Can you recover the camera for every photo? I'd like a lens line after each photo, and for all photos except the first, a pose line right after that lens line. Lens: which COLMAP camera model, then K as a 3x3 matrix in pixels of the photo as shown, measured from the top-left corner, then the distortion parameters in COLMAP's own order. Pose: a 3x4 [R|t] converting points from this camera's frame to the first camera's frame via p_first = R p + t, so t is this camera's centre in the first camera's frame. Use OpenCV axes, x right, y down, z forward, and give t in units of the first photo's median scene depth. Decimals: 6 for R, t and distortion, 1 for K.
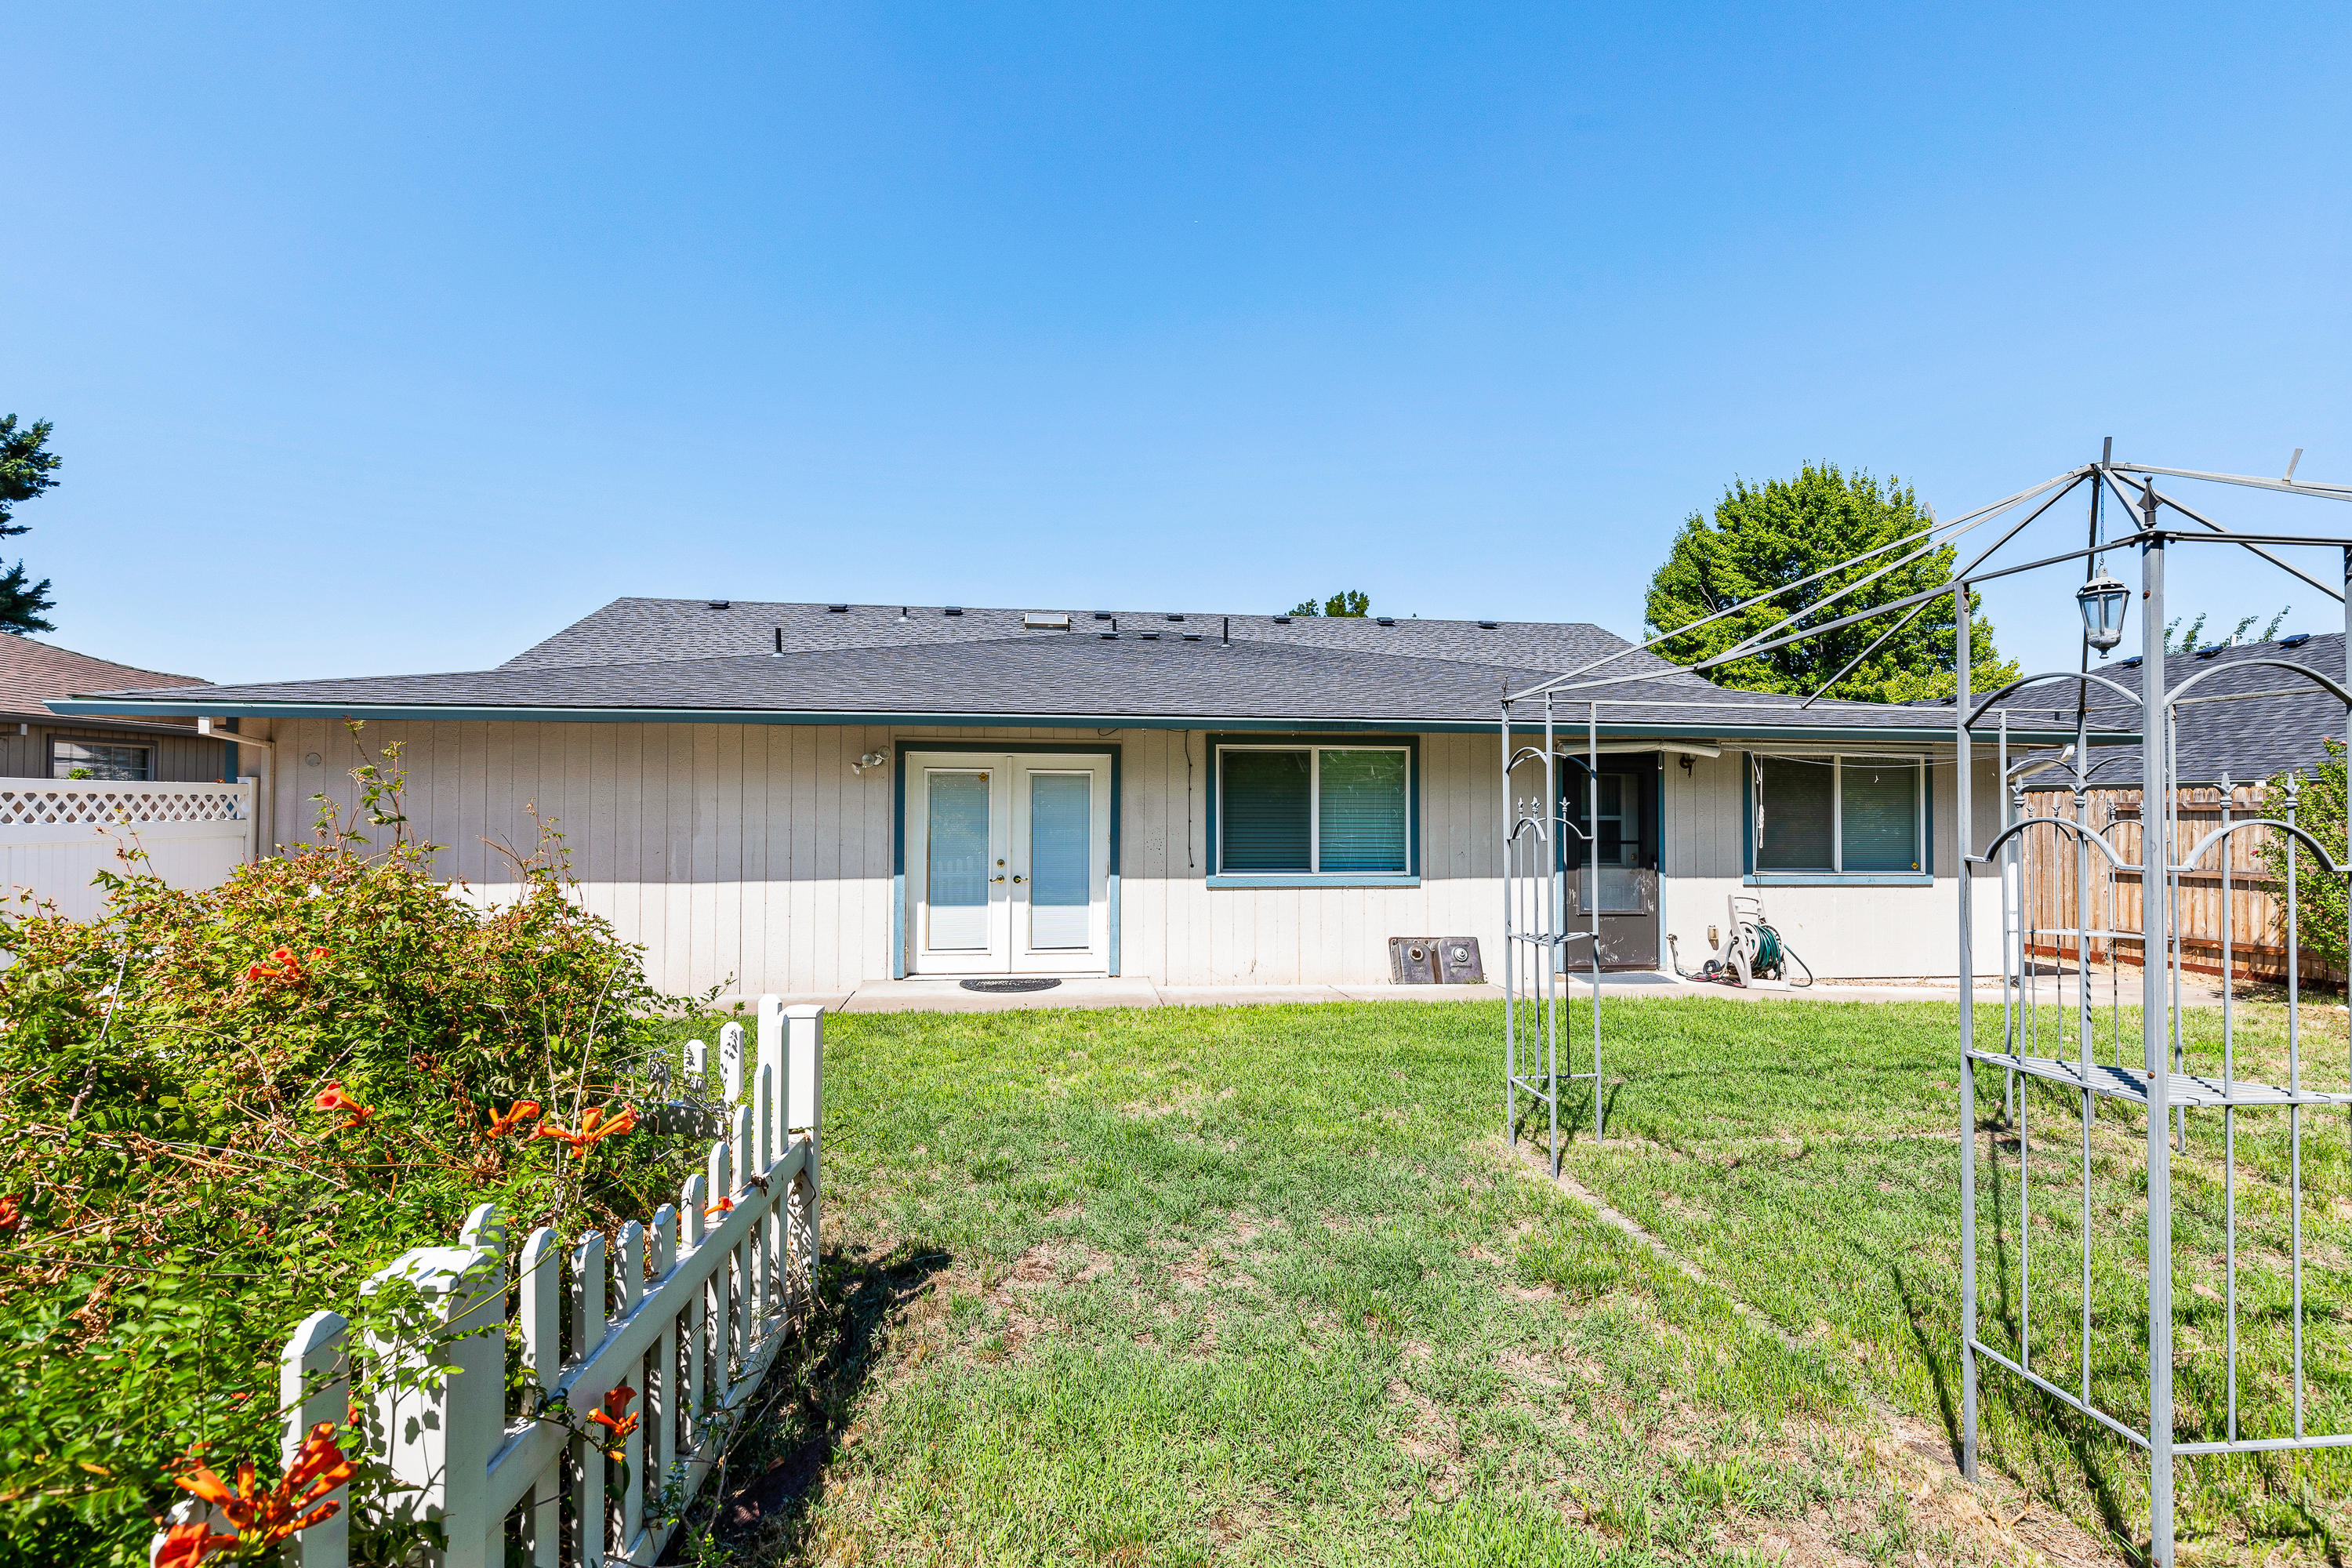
lens RADIAL K [[1077.3, 0, 1176.7], [0, 1077.3, 791.8], [0, 0, 1]] dist [0.002328, 0.000232]
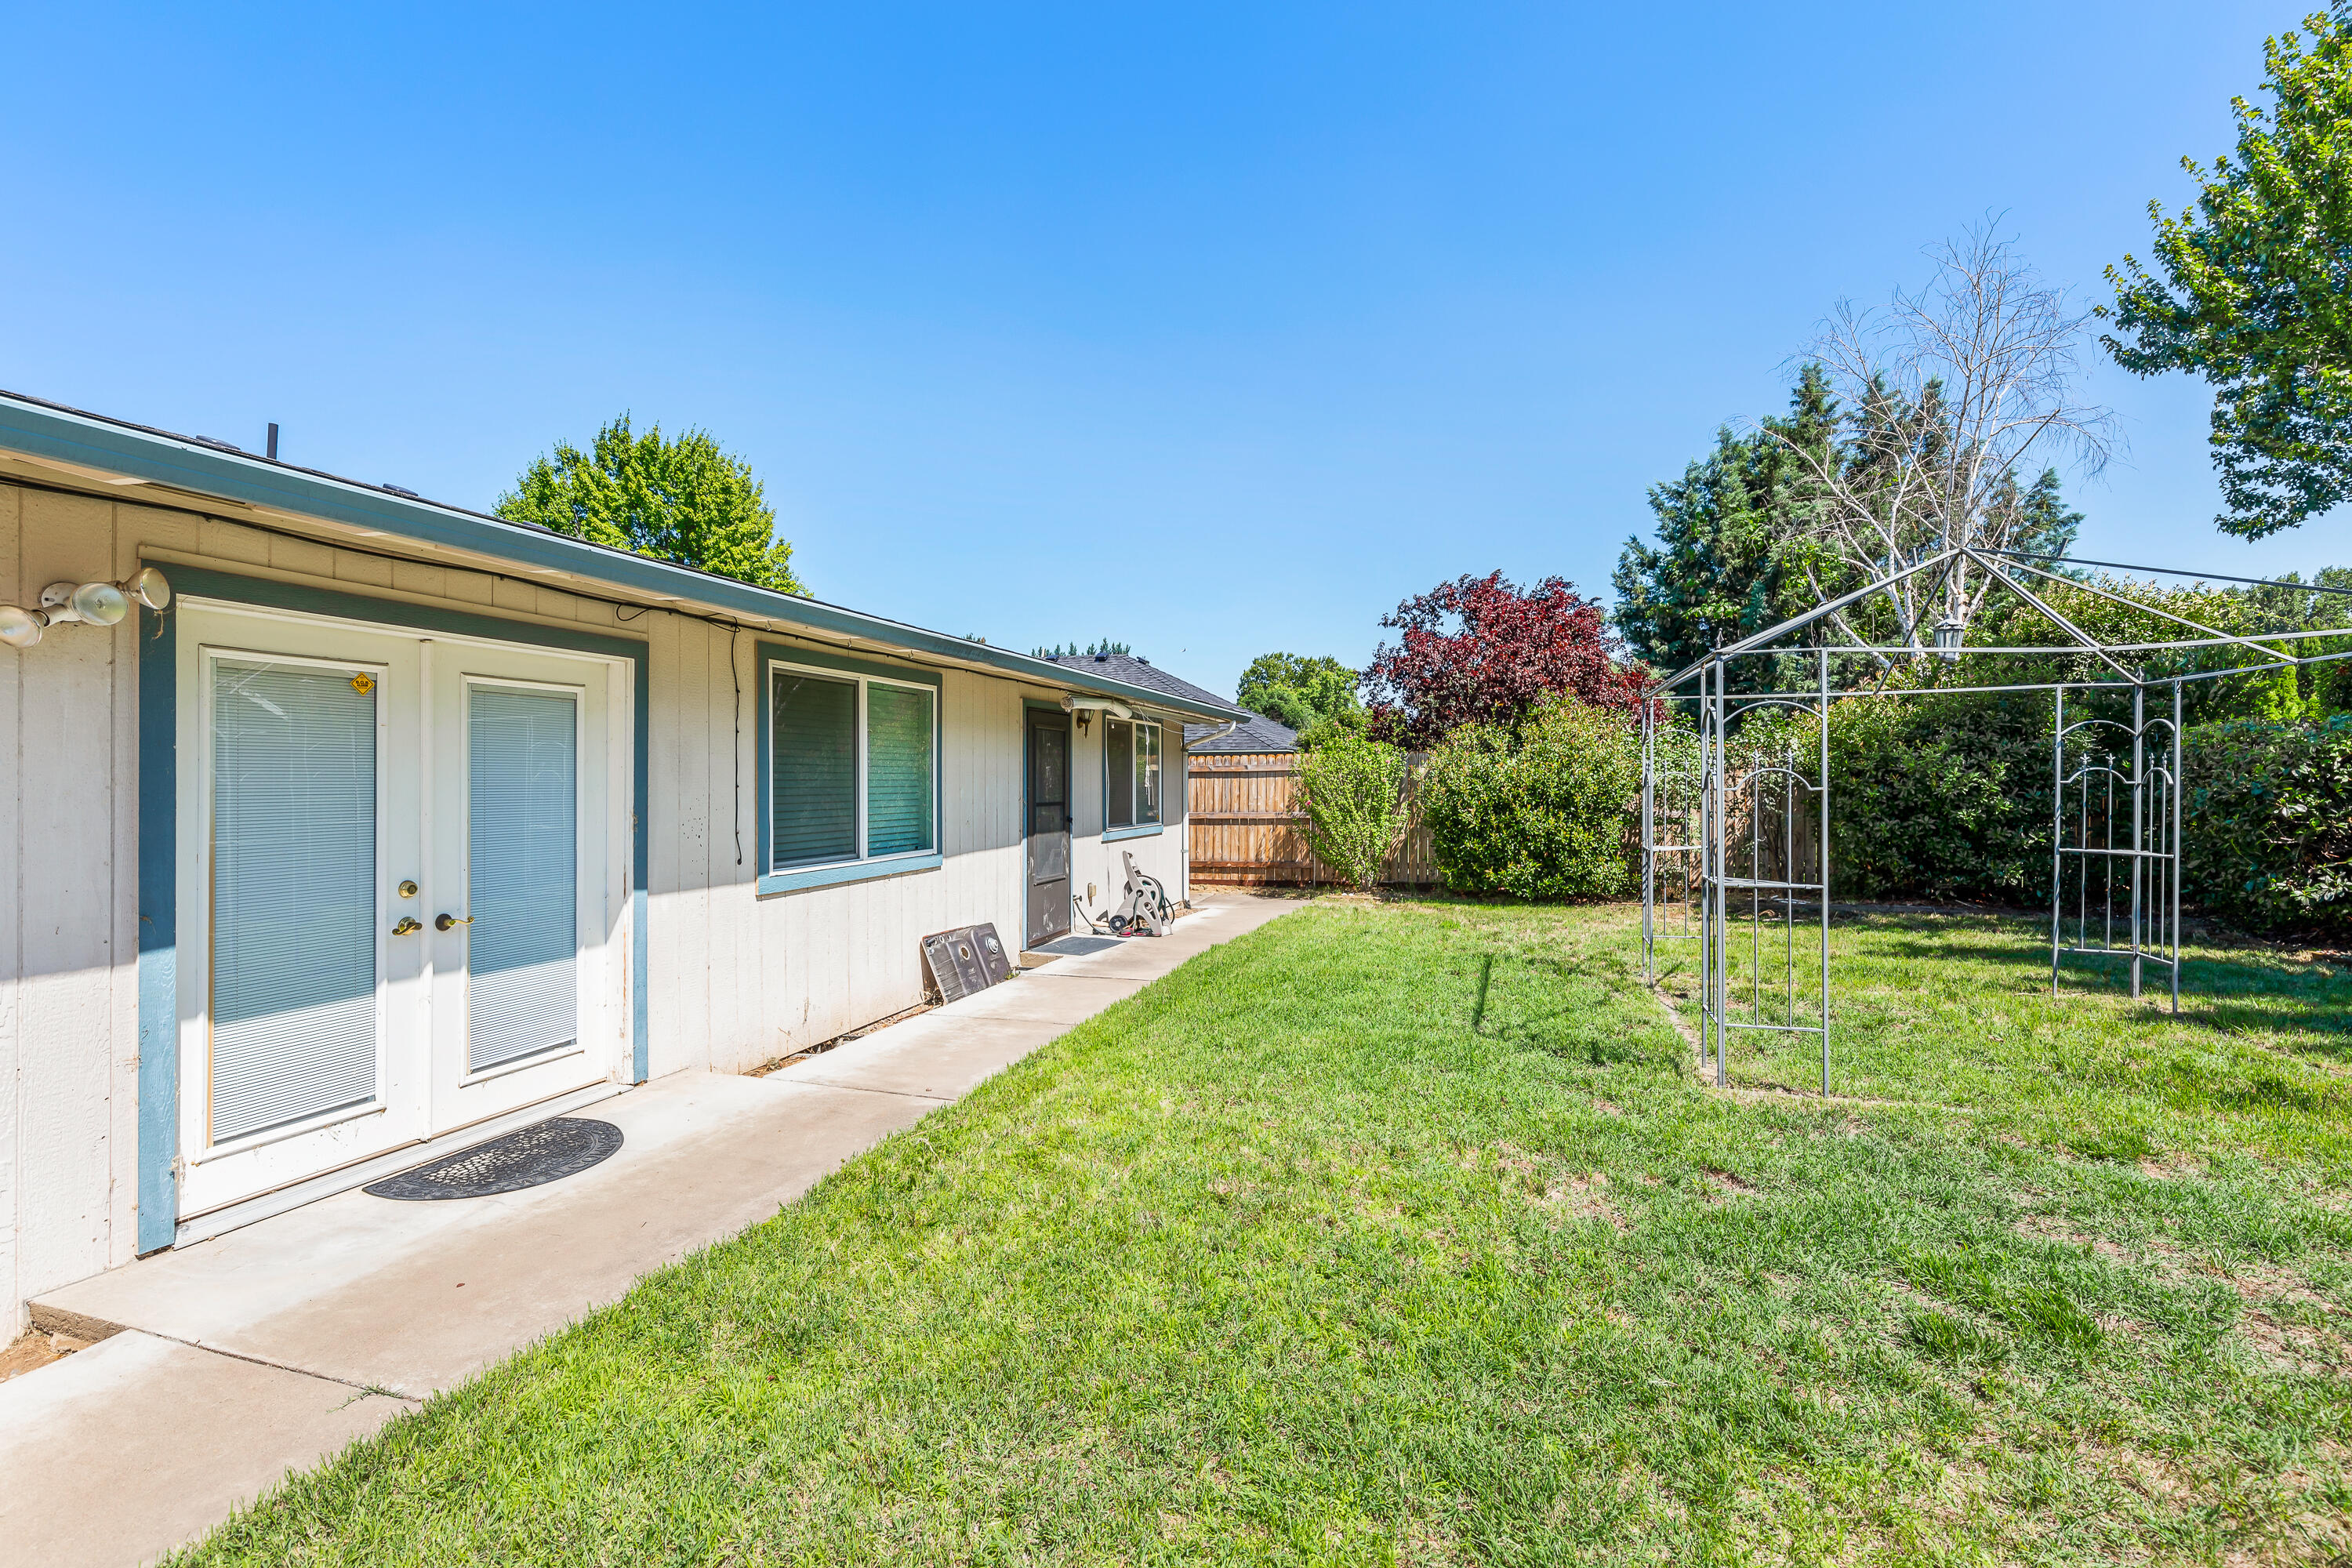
lens RADIAL K [[1077.3, 0, 1173.3], [0, 1077.3, 780.0], [0, 0, 1]] dist [0.002328, 0.000232]
pose [[0.392452, -0.004938, 0.919759, -0.434448], [-0.013500, 0.999847, 0.011128, 0.014012], [-0.919673, -0.016784, 0.392325, 0.551200]]
